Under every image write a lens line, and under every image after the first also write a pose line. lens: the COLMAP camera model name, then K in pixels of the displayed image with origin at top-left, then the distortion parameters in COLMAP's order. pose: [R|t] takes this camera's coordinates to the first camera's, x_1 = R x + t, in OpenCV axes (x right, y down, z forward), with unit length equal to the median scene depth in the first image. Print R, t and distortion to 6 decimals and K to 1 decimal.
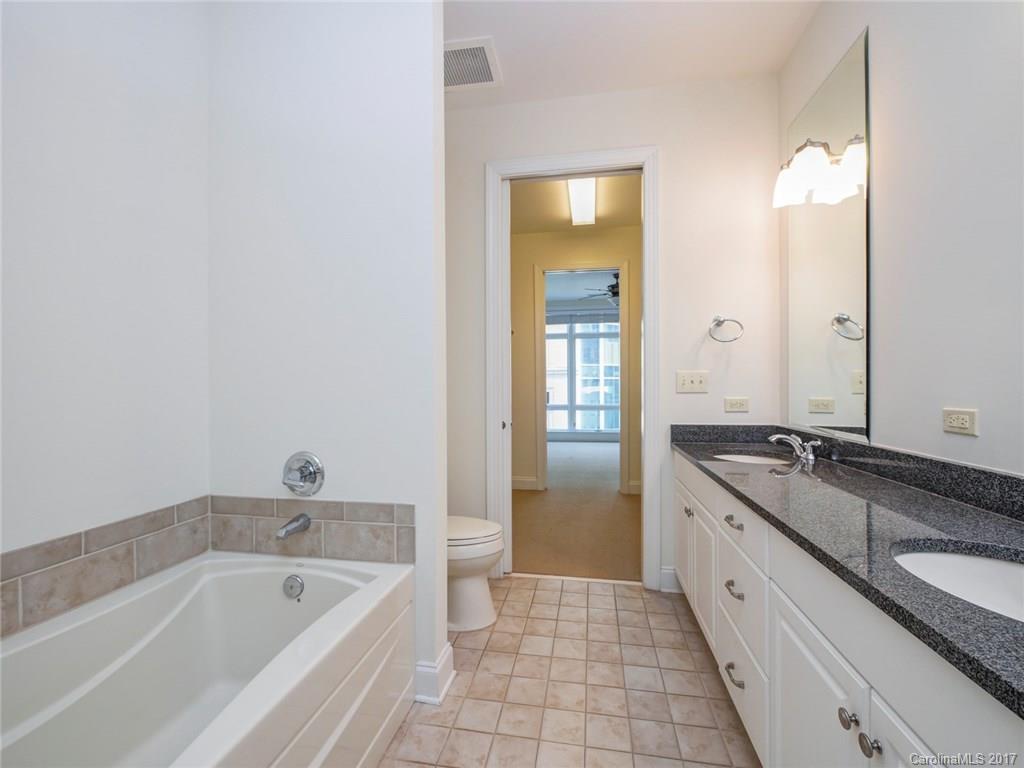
lens RADIAL K [[432.6, 0, 513.8], [0, 432.6, 388.1], [0, 0, 1]] dist [0.003560, 0.000152]
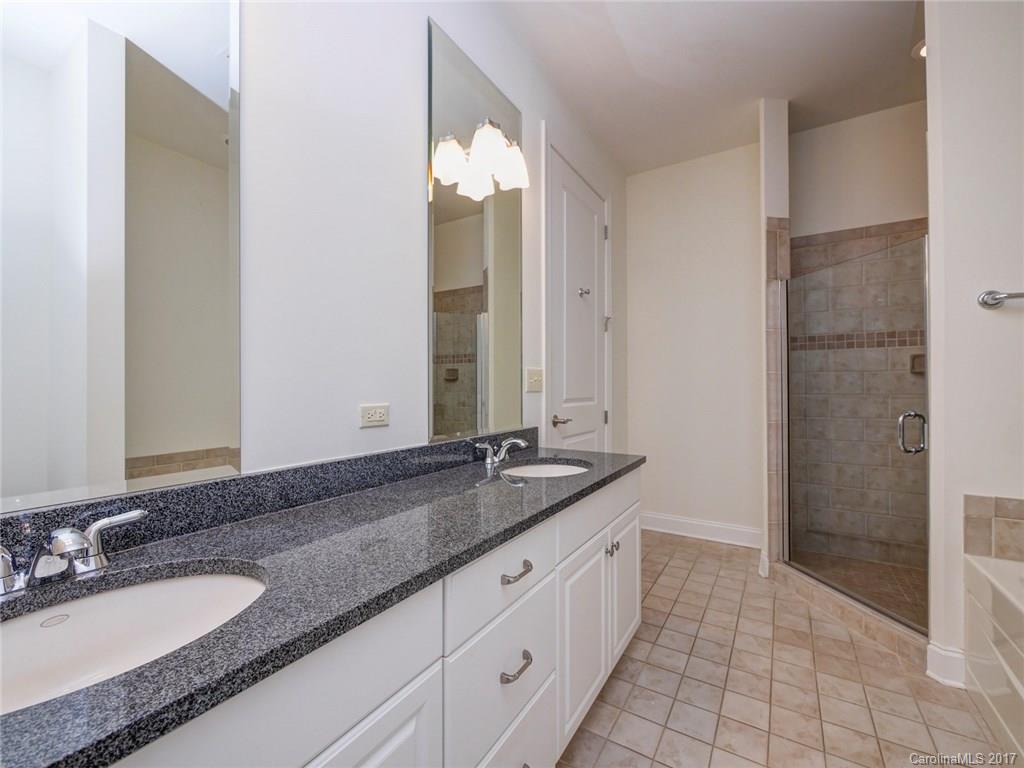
lens RADIAL K [[432.6, 0, 519.7], [0, 432.6, 385.4], [0, 0, 1]] dist [0.003560, 0.000152]
pose [[-0.932318, 0.010767, 0.361480, 0.133939], [0.011227, 0.999937, -0.000828, 0.002172], [-0.361466, 0.003286, -0.932380, 0.915033]]
